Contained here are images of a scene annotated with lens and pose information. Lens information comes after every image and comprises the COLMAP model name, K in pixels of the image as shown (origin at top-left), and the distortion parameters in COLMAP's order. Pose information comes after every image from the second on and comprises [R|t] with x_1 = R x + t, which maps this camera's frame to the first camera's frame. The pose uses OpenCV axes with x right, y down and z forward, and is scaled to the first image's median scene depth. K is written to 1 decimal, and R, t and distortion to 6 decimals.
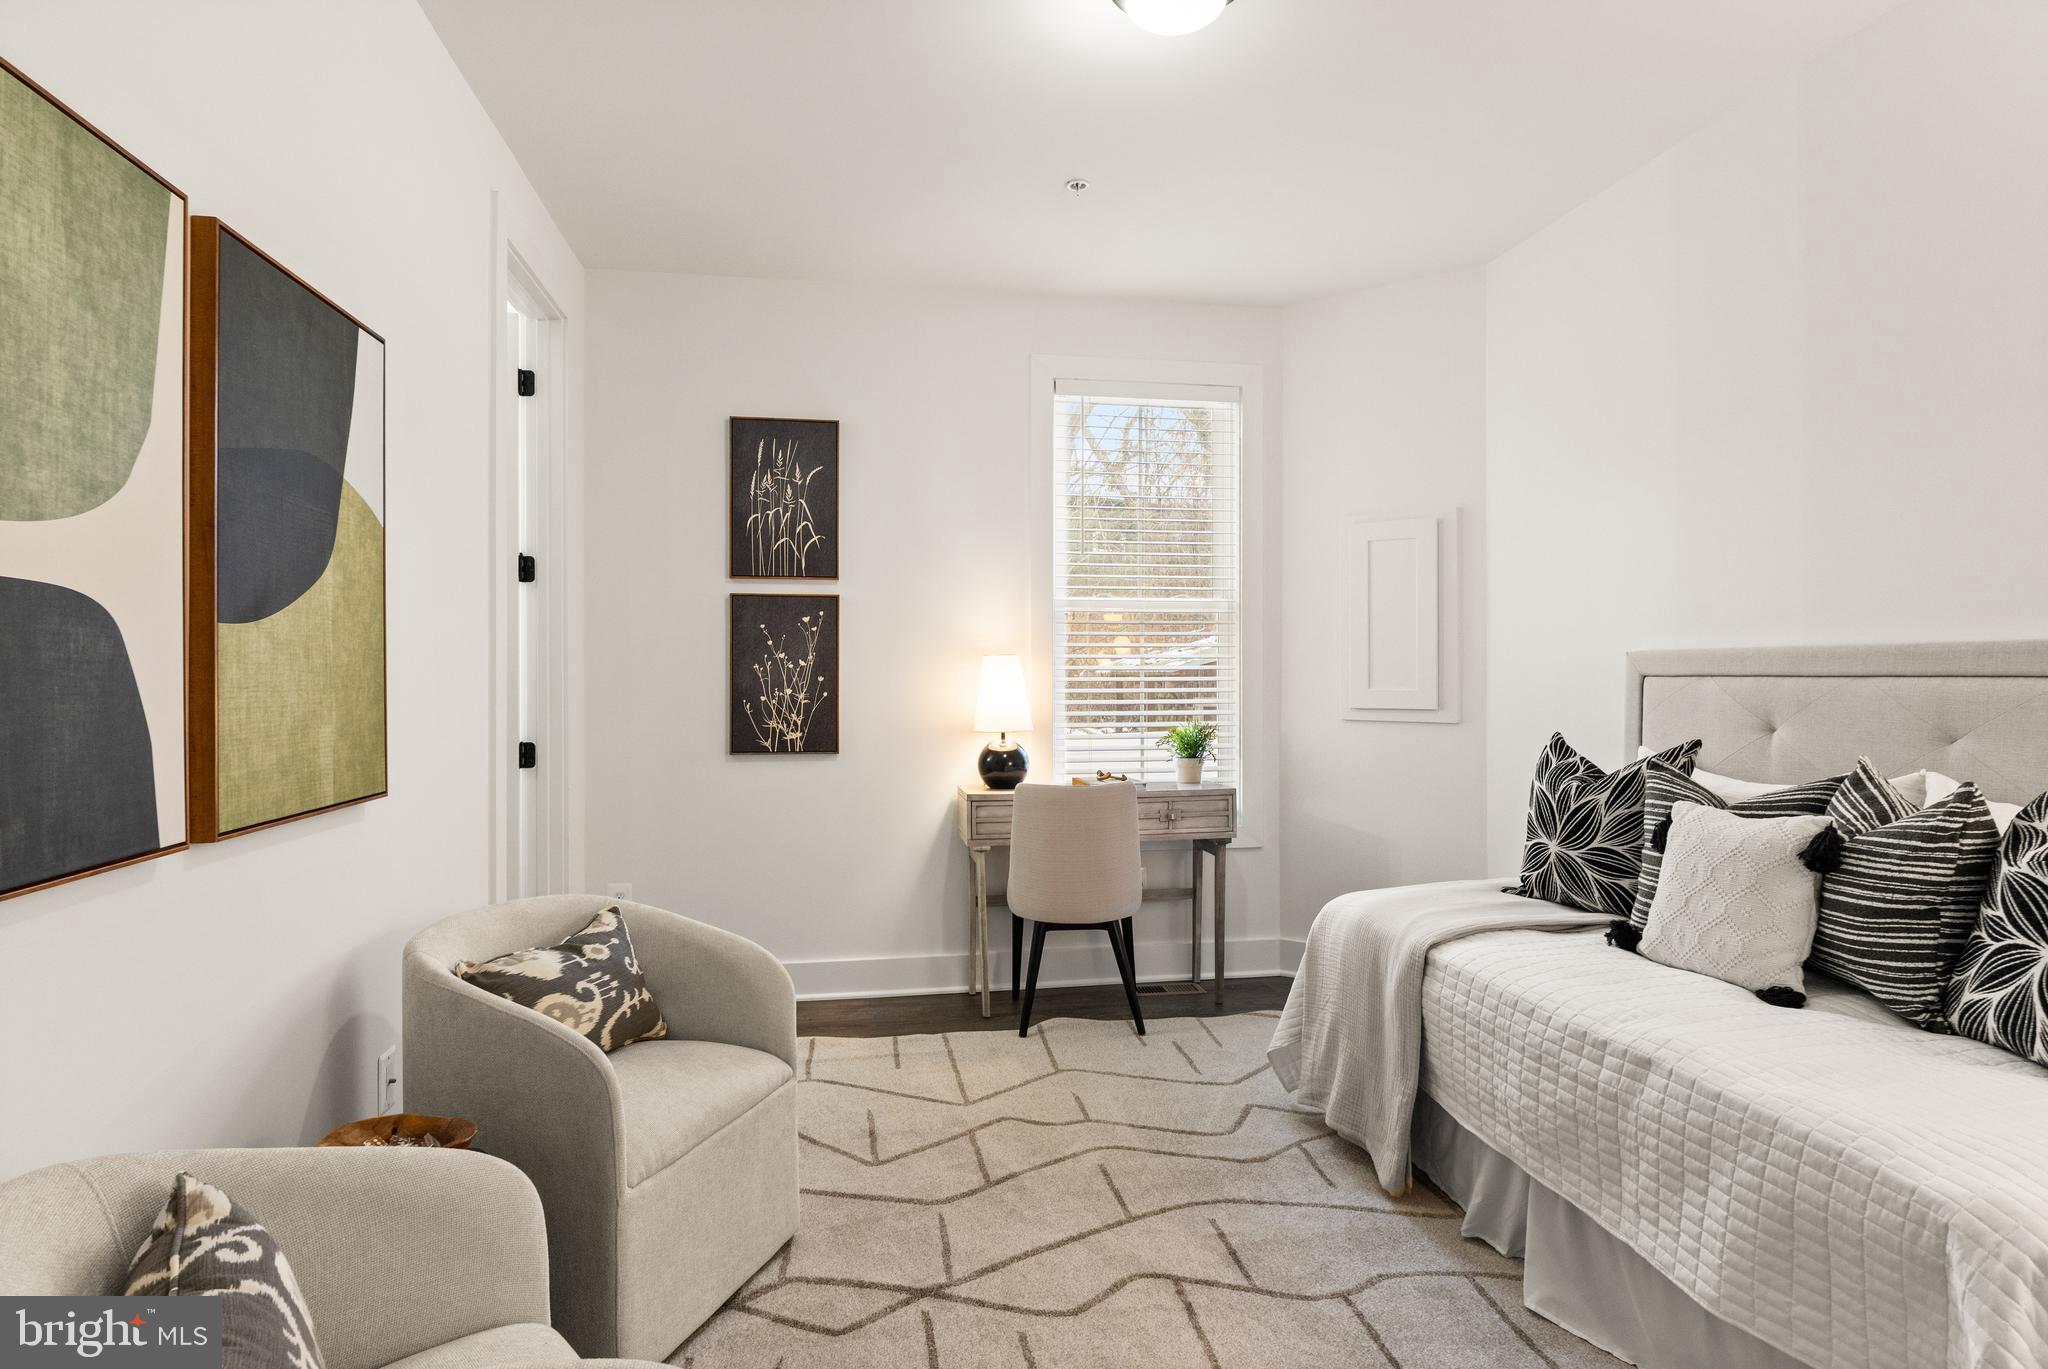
lens RADIAL K [[1158.9, 0, 1024.0], [0, 1158.9, 684.5], [0, 0, 1]] dist [-0.000825, -0.000117]
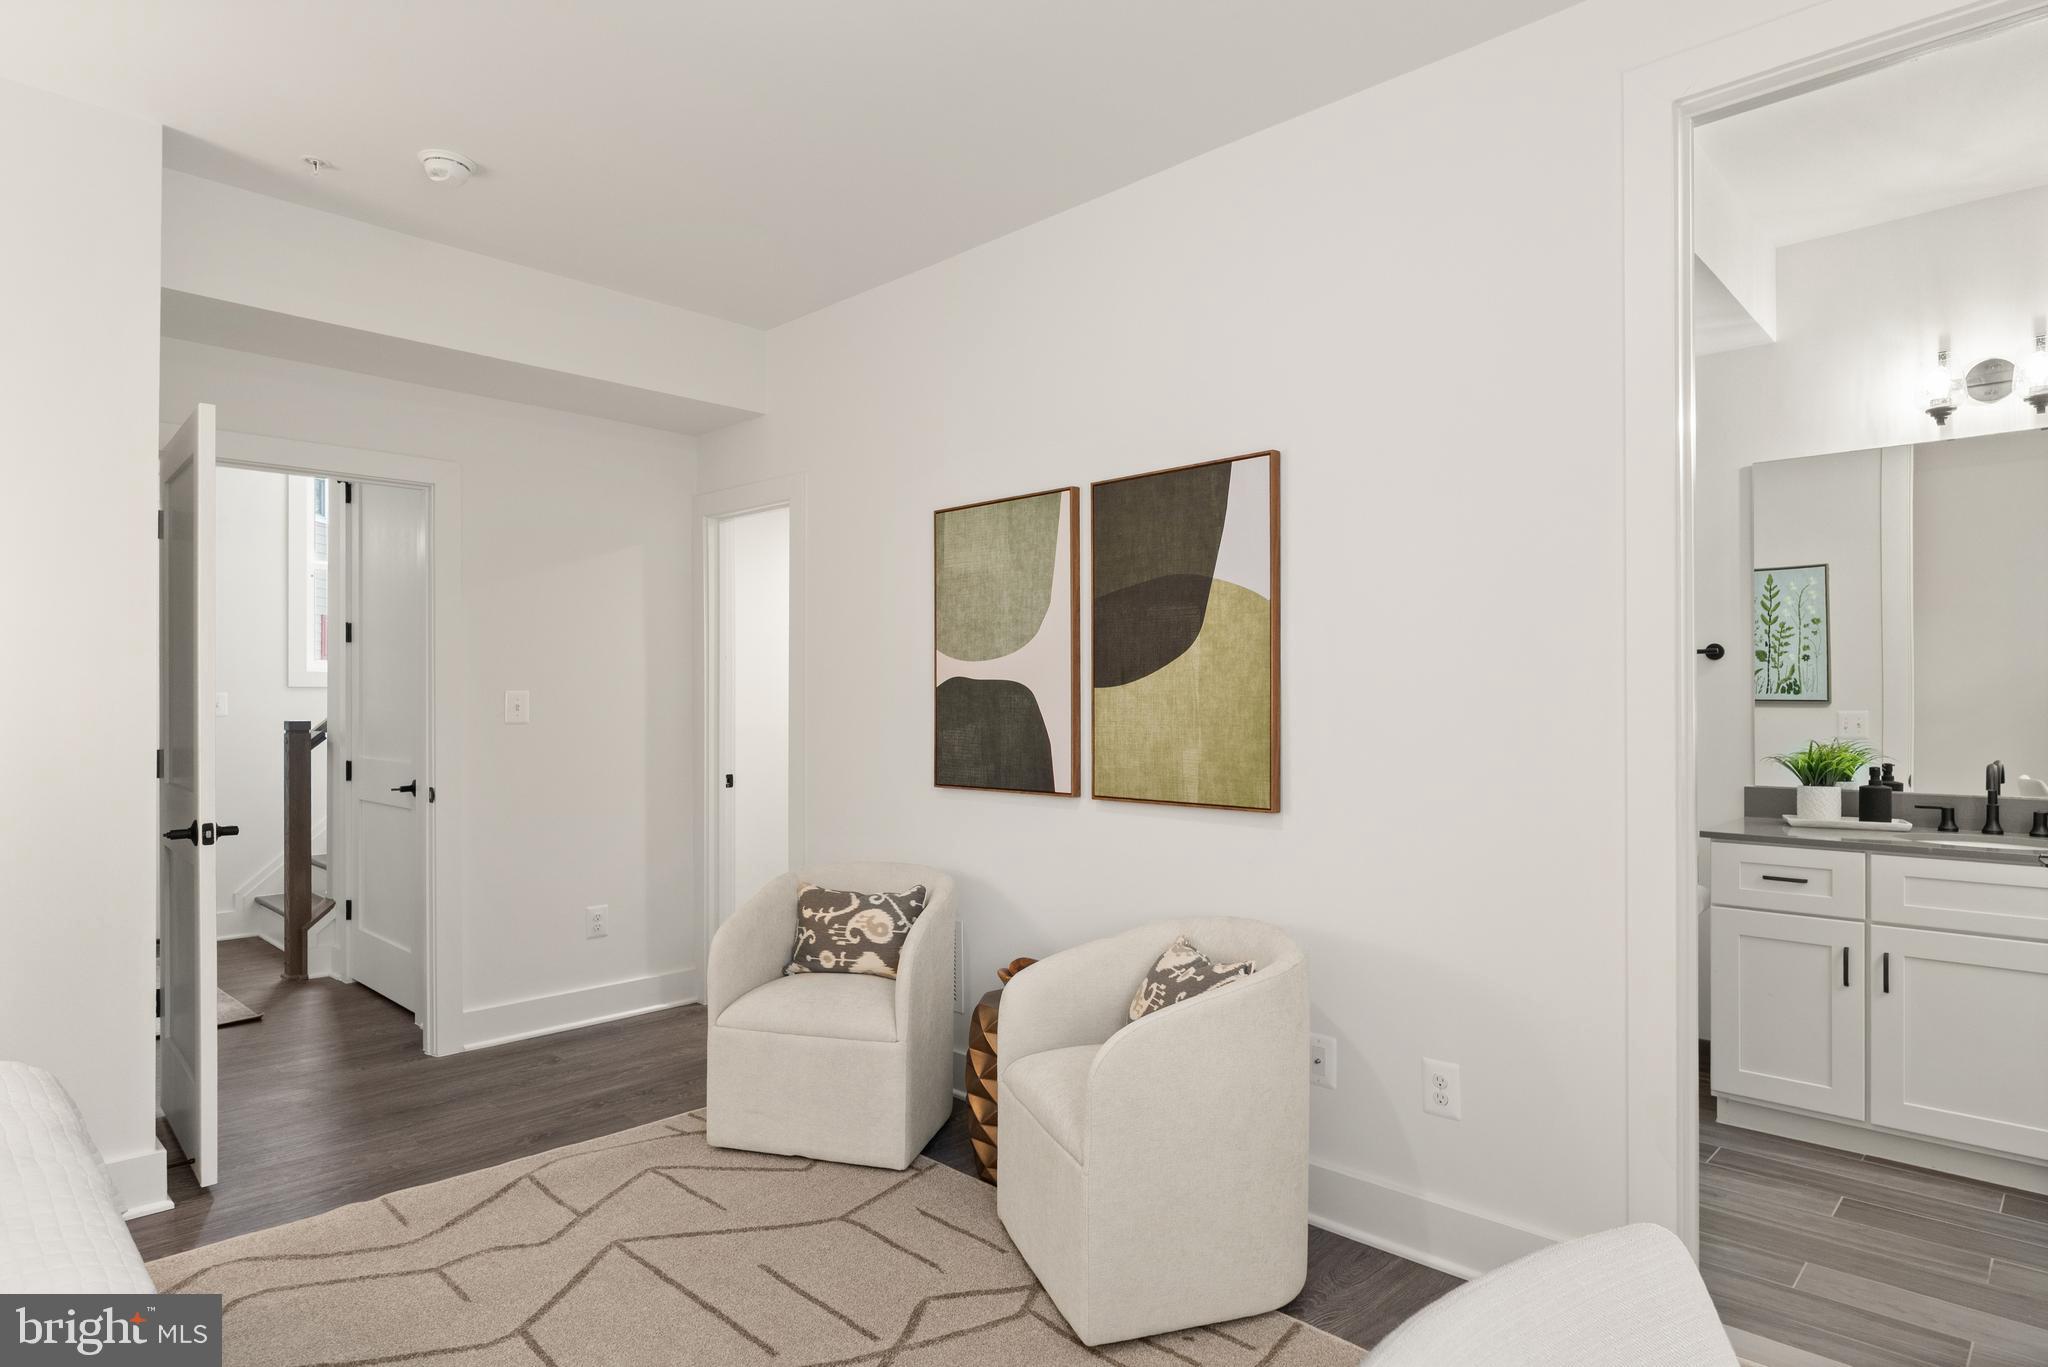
lens RADIAL K [[1118.2, 0, 1039.0], [0, 1118.2, 699.5], [0, 0, 1]] dist [-0.001512, 0.000253]
pose [[-0.805542, 0.003424, -0.592529, 0.462081], [-0.002232, 0.999959, 0.008813, -0.046099], [0.592535, 0.008422, -0.805501, 2.268801]]
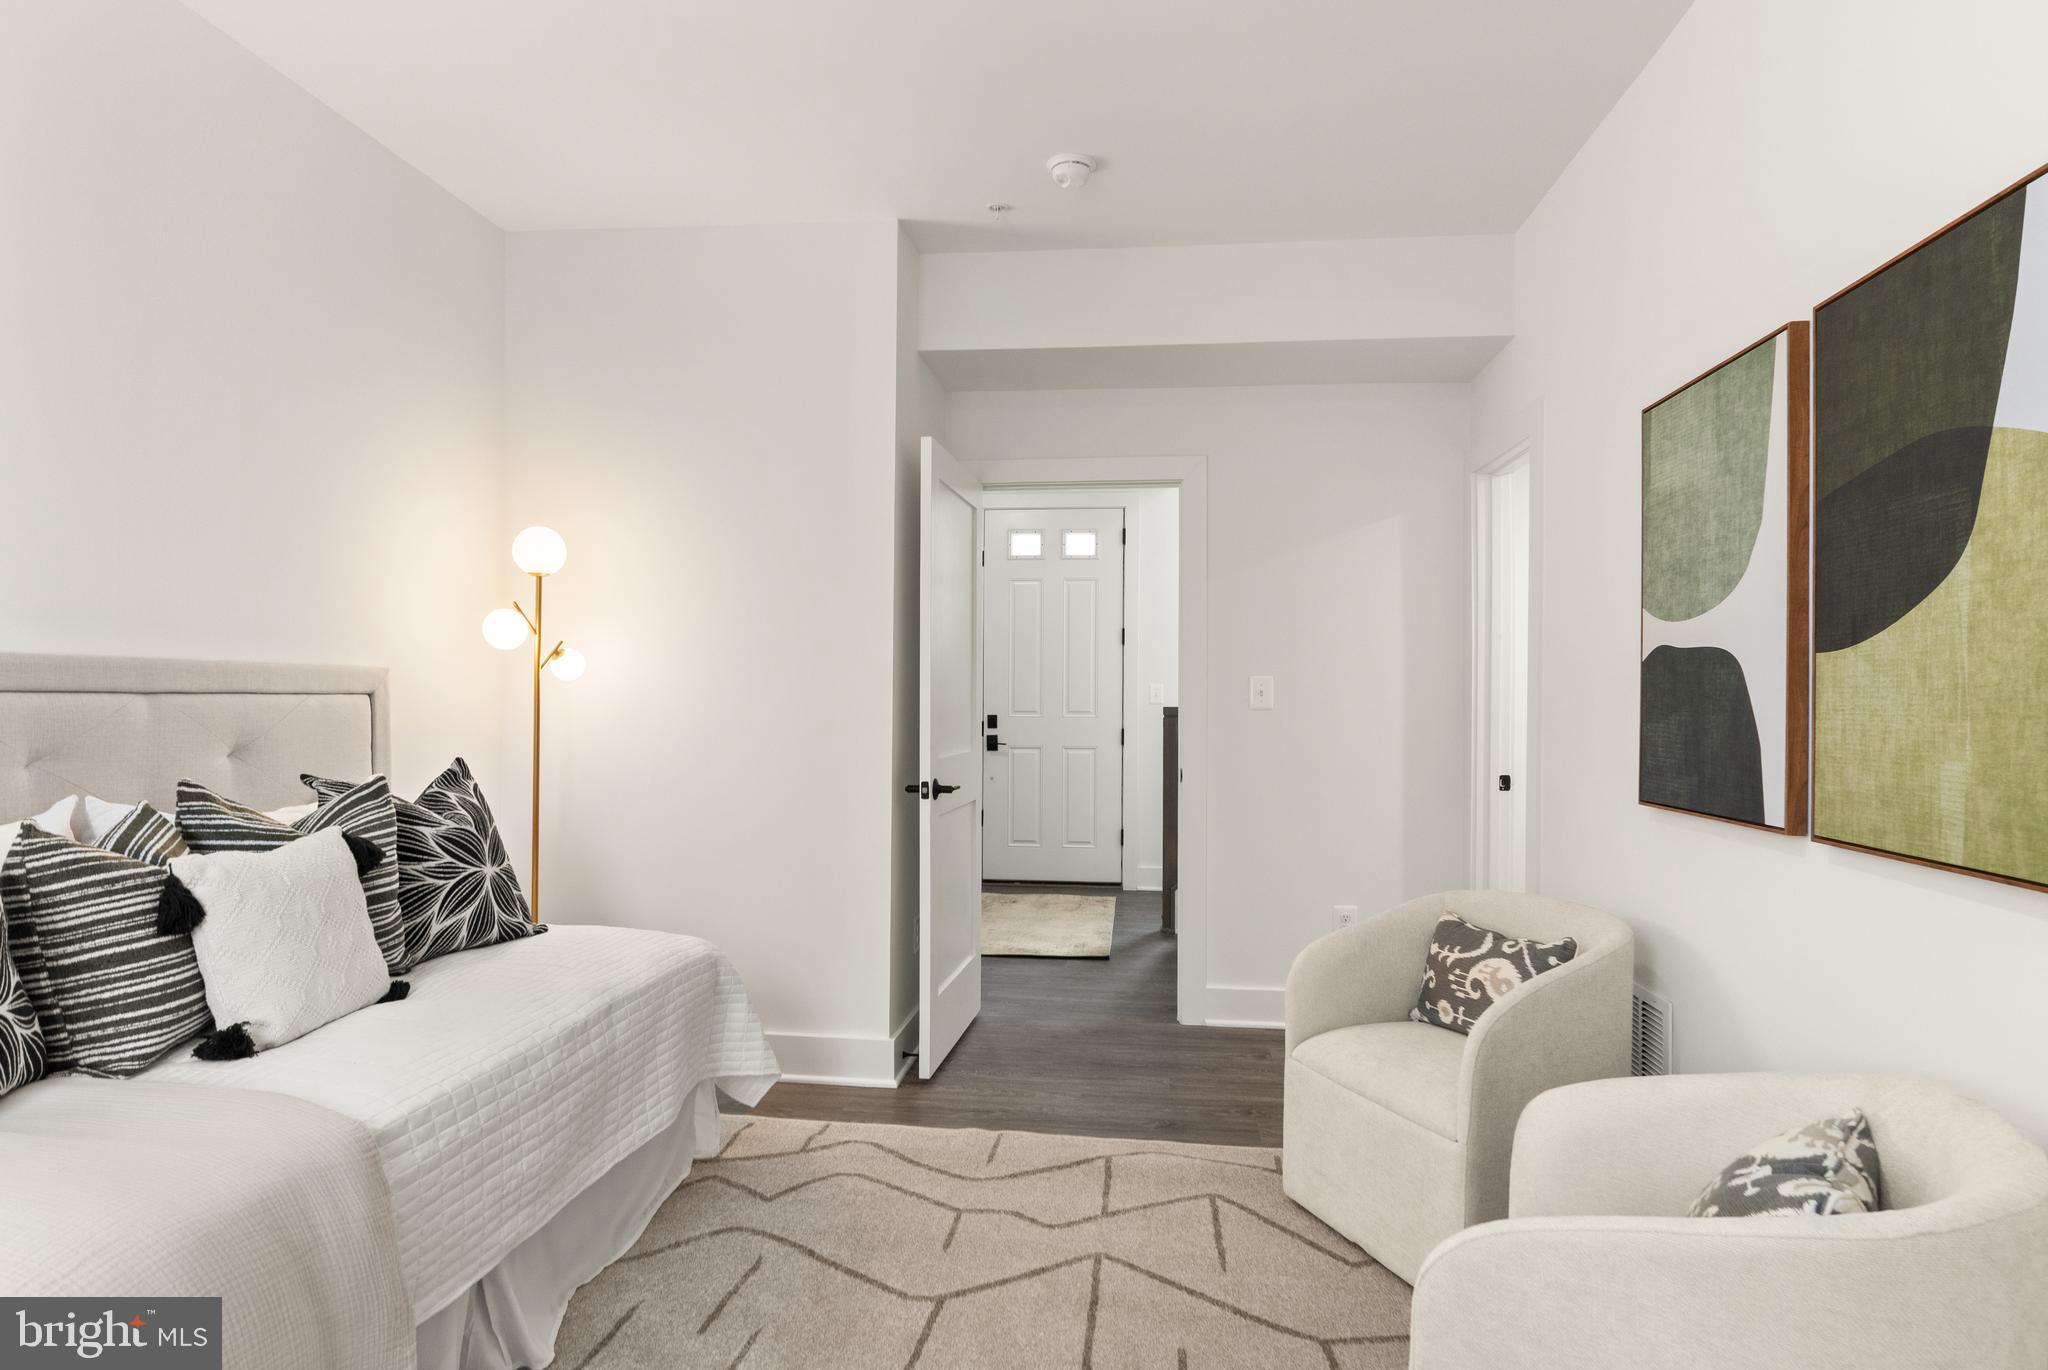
lens RADIAL K [[1118.2, 0, 1039.0], [0, 1118.2, 701.0], [0, 0, 1]] dist [-0.001512, 0.000253]
pose [[-0.961766, -0.004985, 0.273828, -0.233132], [-0.002045, 0.999937, 0.011023, -0.014927], [-0.273866, 0.010042, -0.961716, 2.101942]]
